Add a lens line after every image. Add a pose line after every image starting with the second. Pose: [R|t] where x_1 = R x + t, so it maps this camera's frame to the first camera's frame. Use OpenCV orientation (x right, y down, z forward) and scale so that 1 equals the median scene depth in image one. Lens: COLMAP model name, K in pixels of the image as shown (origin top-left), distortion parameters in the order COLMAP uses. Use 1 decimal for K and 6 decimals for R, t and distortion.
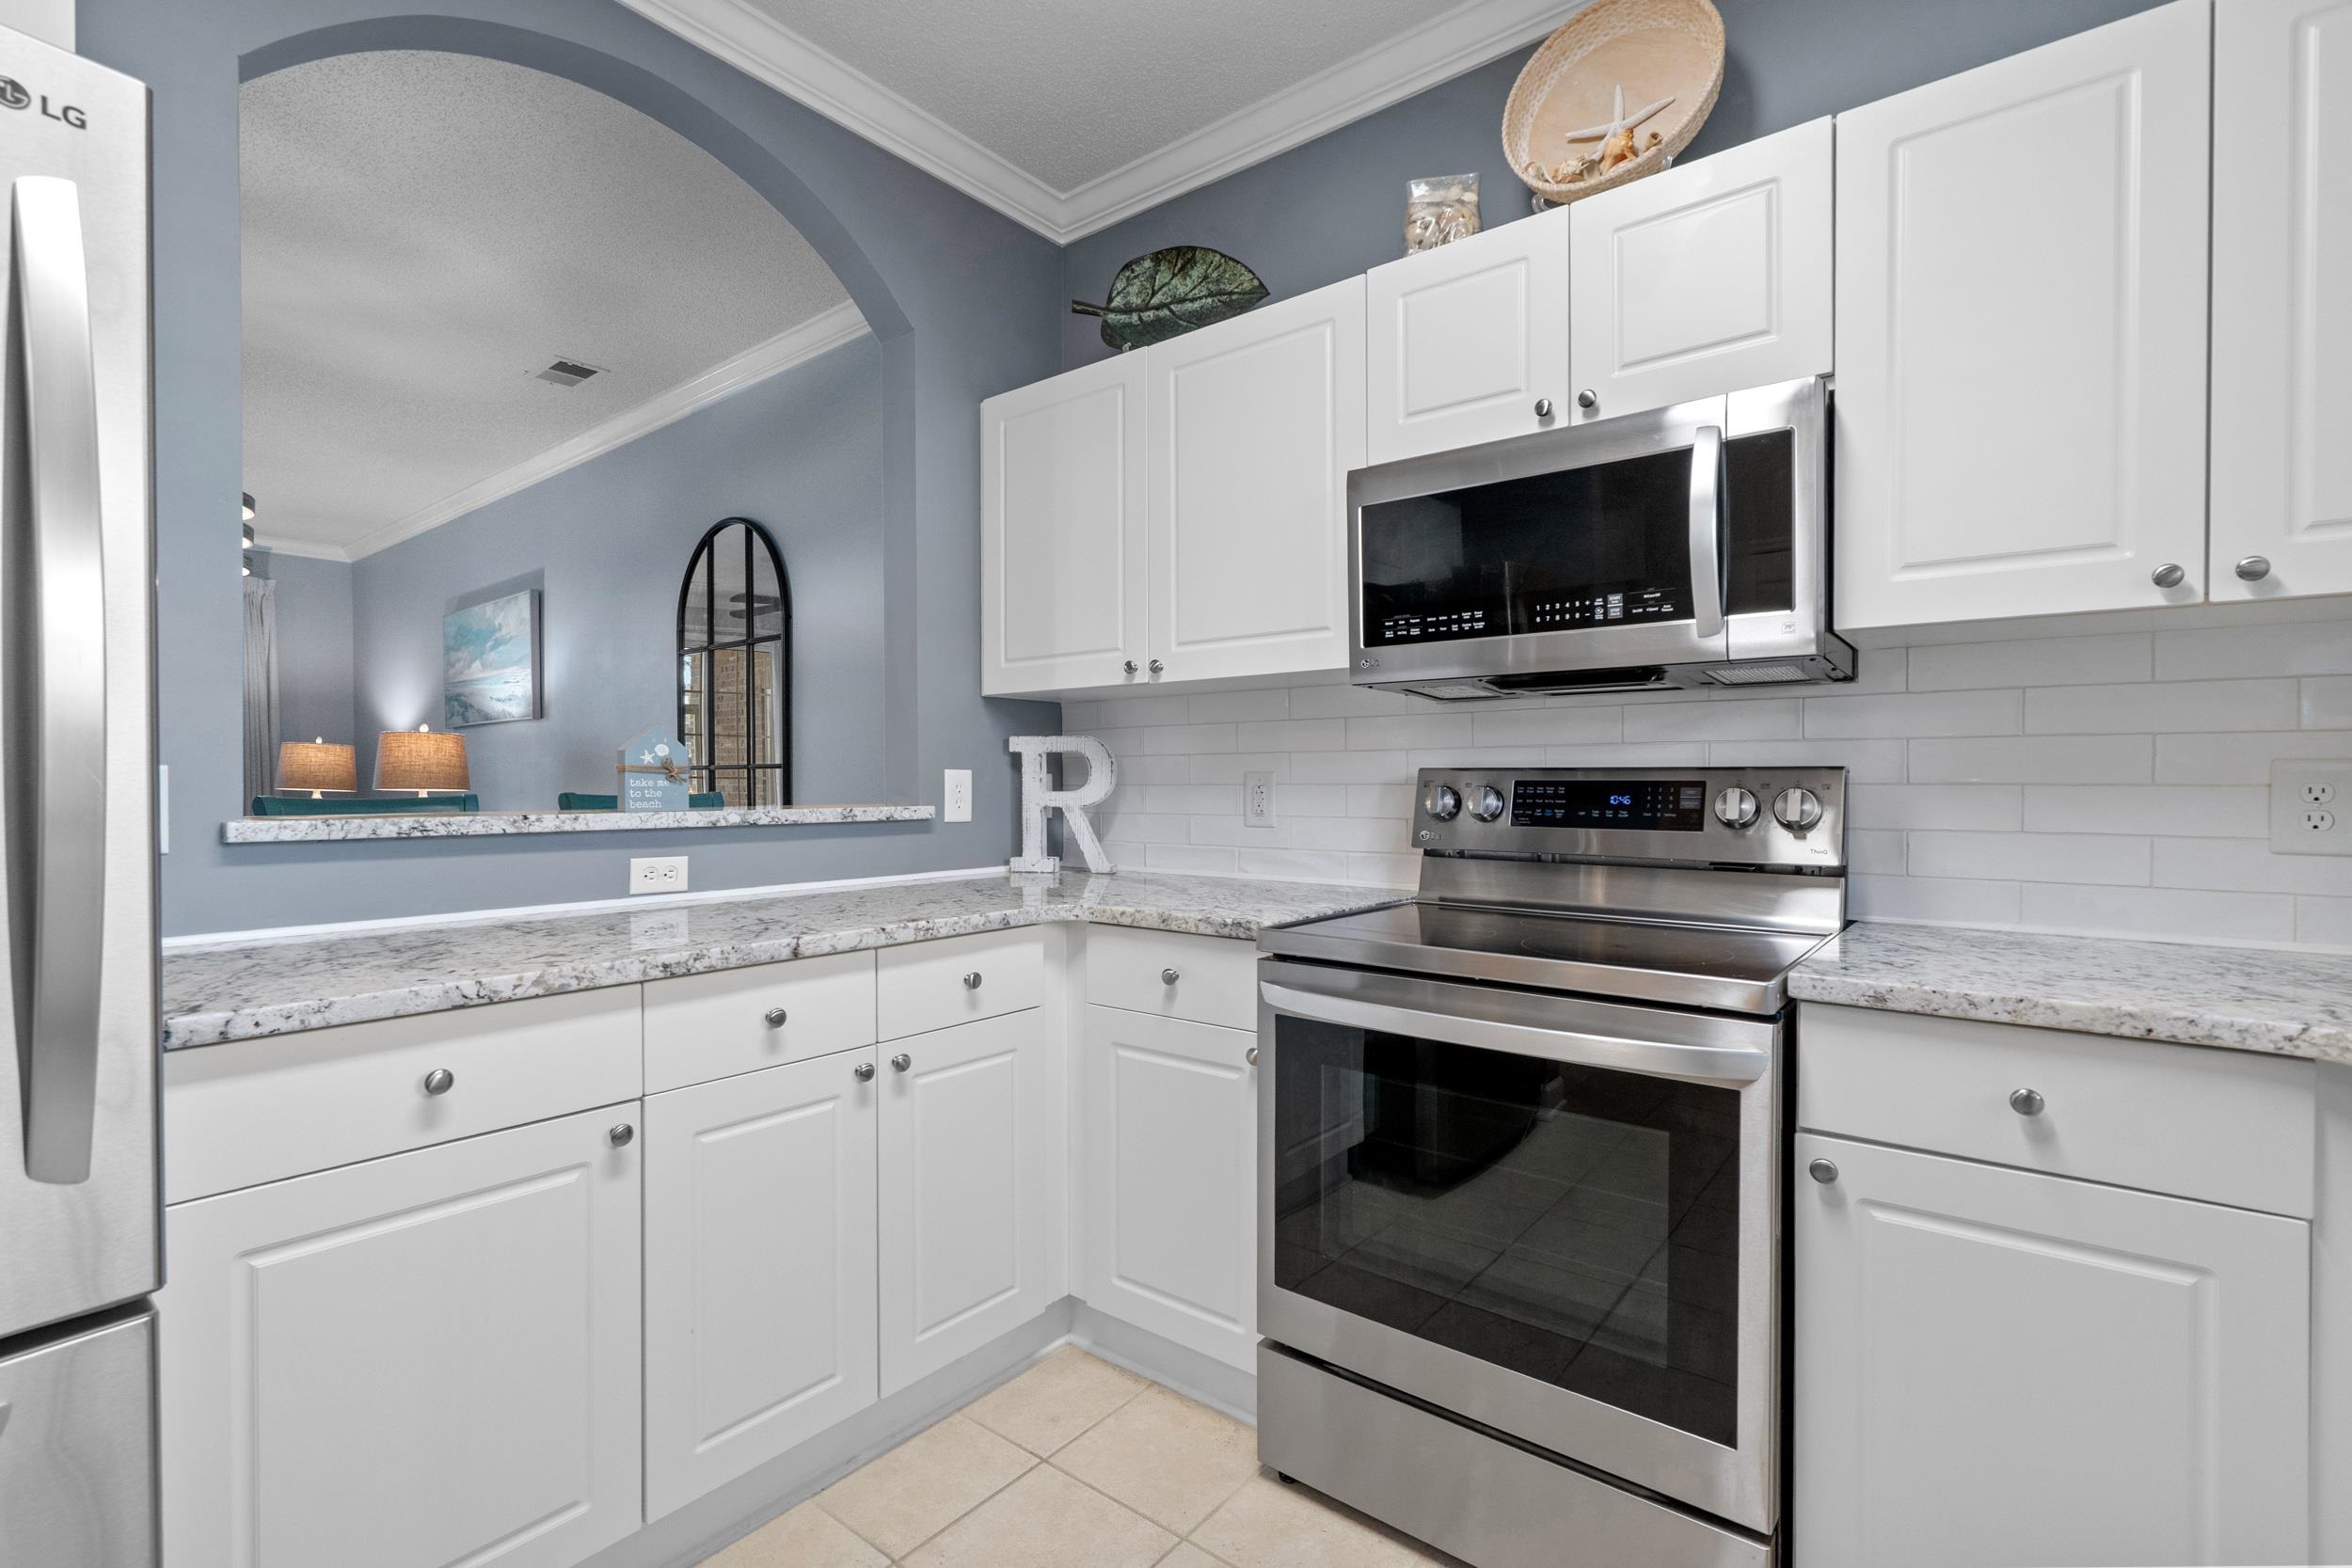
lens RADIAL K [[1080.9, 0, 1155.9], [0, 1080.9, 785.6], [0, 0, 1]] dist [-0.010918, 0.002749]
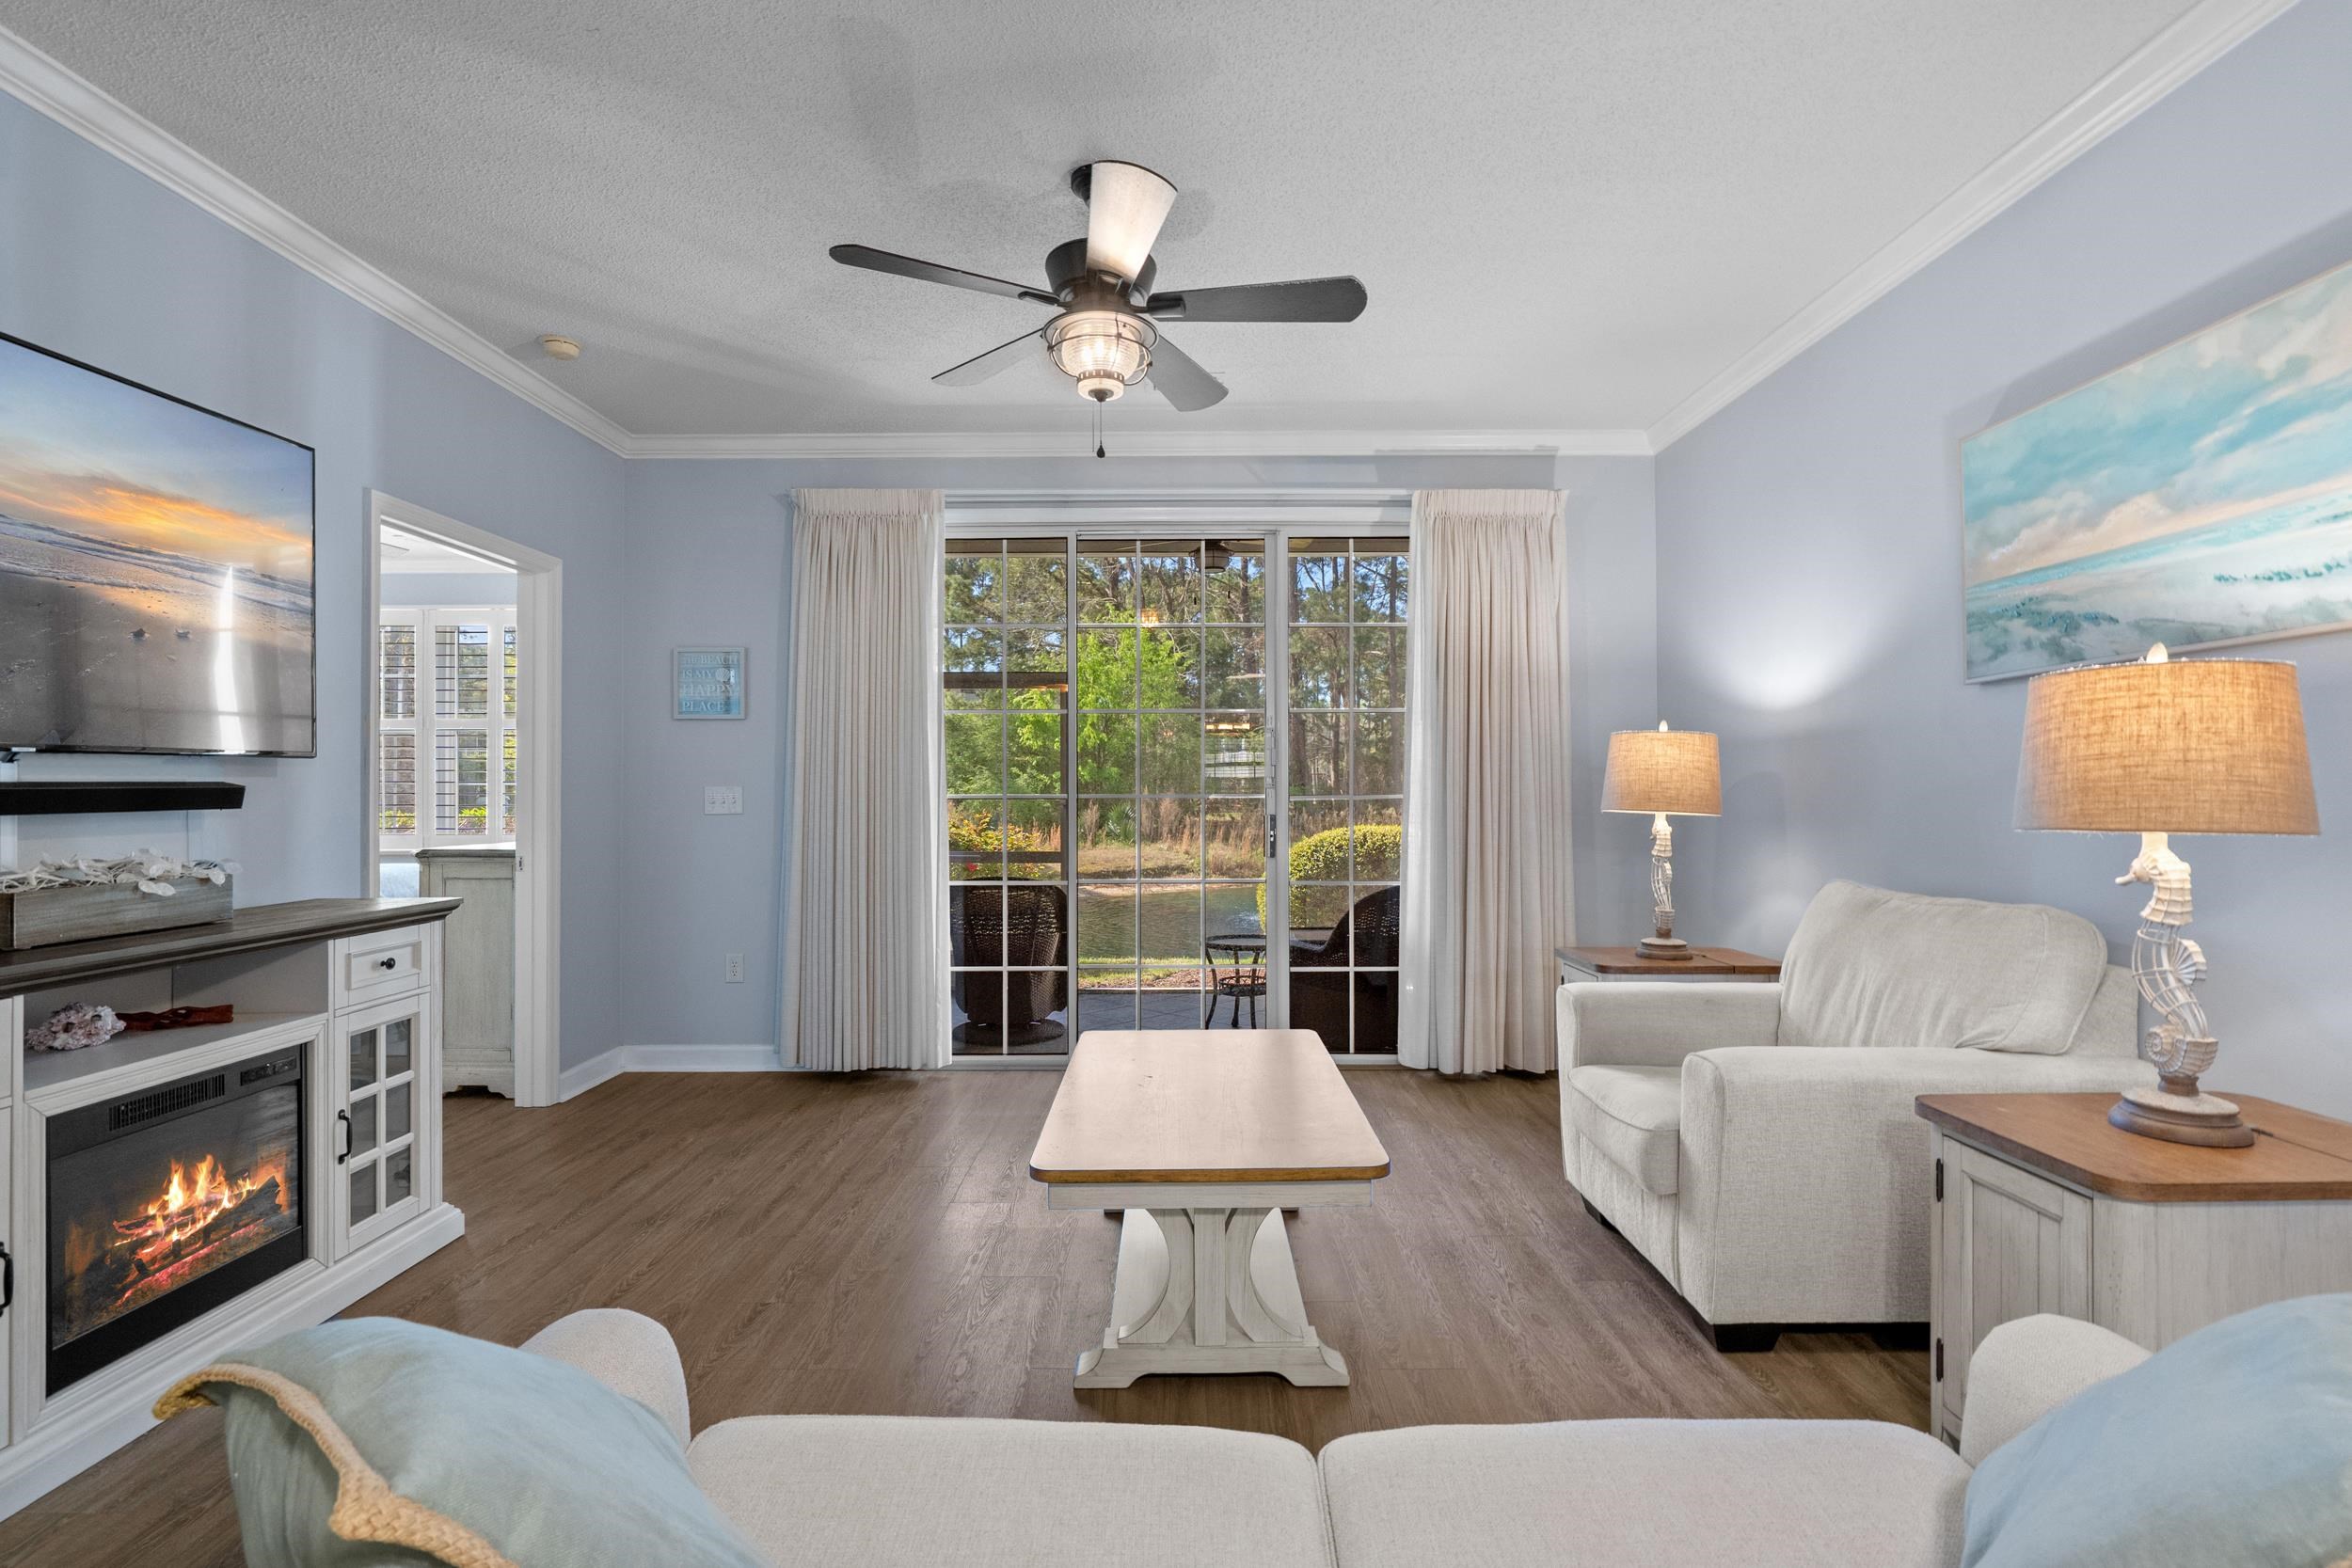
lens RADIAL K [[1080.9, 0, 1169.2], [0, 1080.9, 792.0], [0, 0, 1]] dist [-0.010918, 0.002749]
pose [[0.620940, 0.003819, -0.783848, -1.637747], [-0.003444, 0.999992, 0.002143, -0.024692], [0.783850, 0.001369, 0.620949, 1.447514]]
